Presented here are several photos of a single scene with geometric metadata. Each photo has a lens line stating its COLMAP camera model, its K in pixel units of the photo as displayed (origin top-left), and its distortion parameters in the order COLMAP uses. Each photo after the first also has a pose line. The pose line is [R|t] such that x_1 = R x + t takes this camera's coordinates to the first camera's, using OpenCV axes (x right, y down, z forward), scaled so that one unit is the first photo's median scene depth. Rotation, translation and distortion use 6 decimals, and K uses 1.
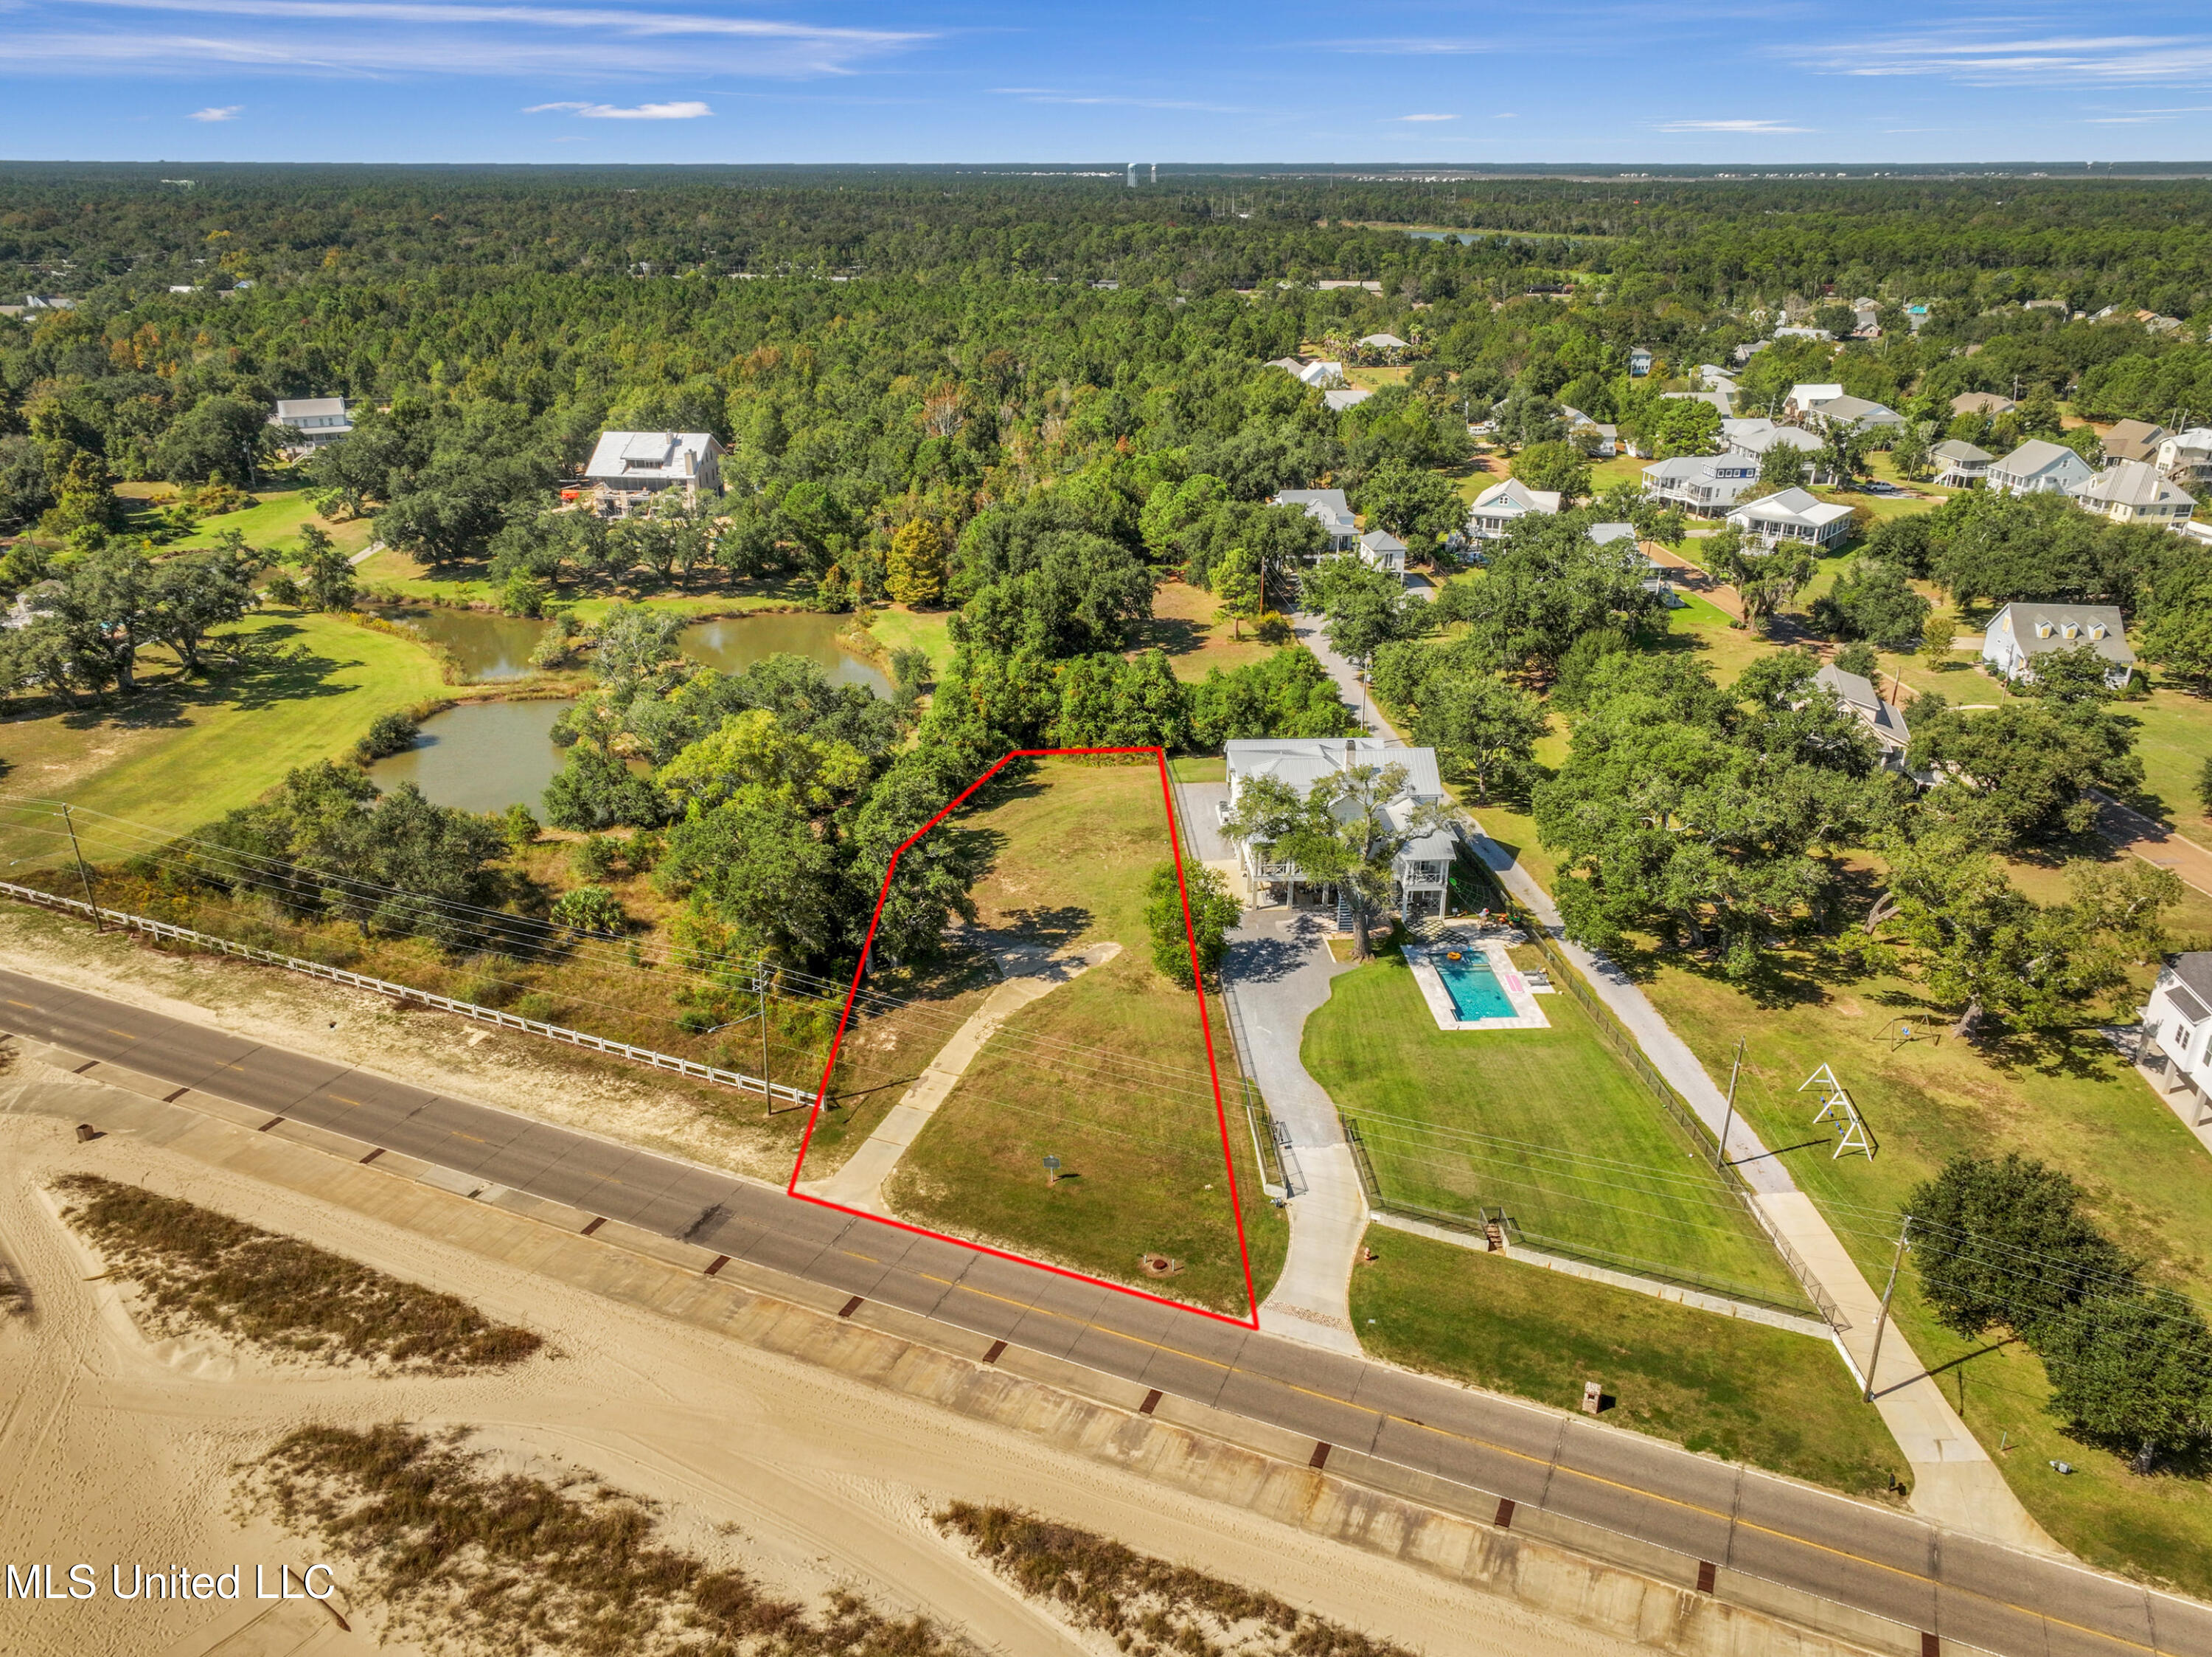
lens RADIAL K [[1594.9, 0, 1109.2], [0, 1594.9, 825.1], [0, 0, 1]] dist [-0.008785, 0.025465]
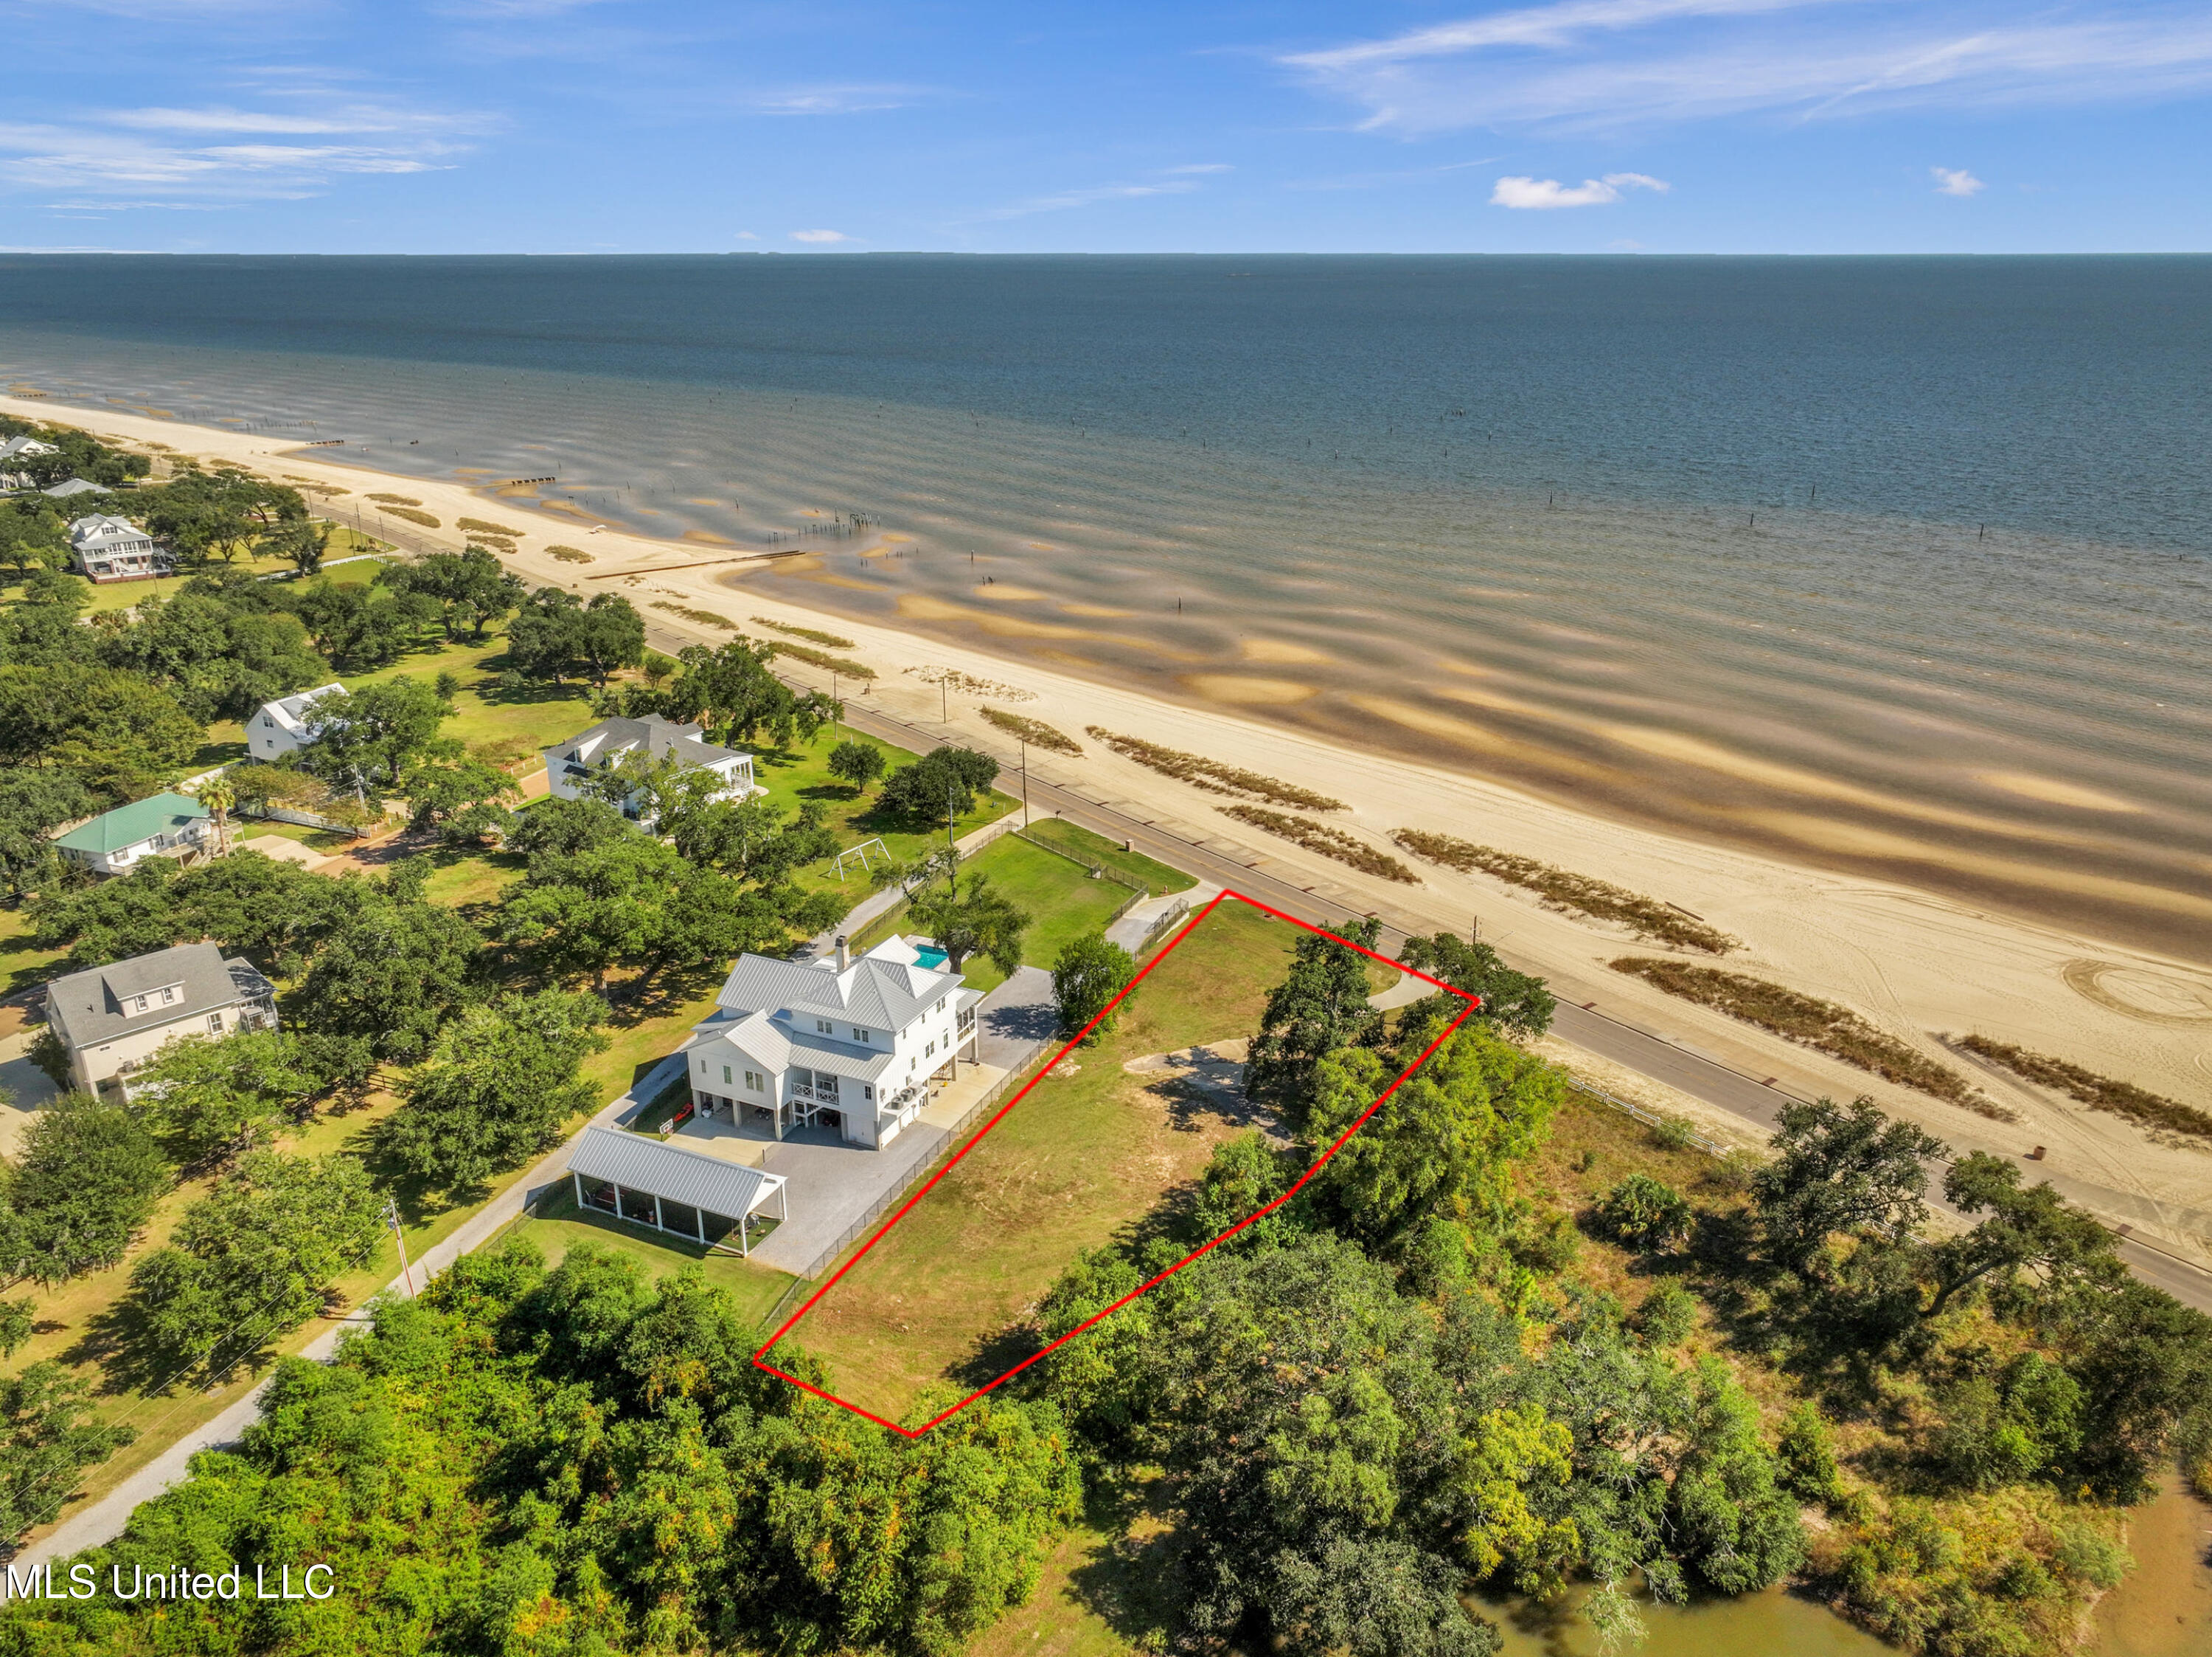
lens RADIAL K [[1564.7, 0, 1101.0], [0, 1564.7, 832.8], [0, 0, 1]] dist [-0.003026, 0.033379]
pose [[-0.886214, -0.163302, 0.433540, -0.418578], [0.178897, 0.742596, 0.645405, -0.737402], [-0.427341, 0.649526, -0.628884, 1.607714]]
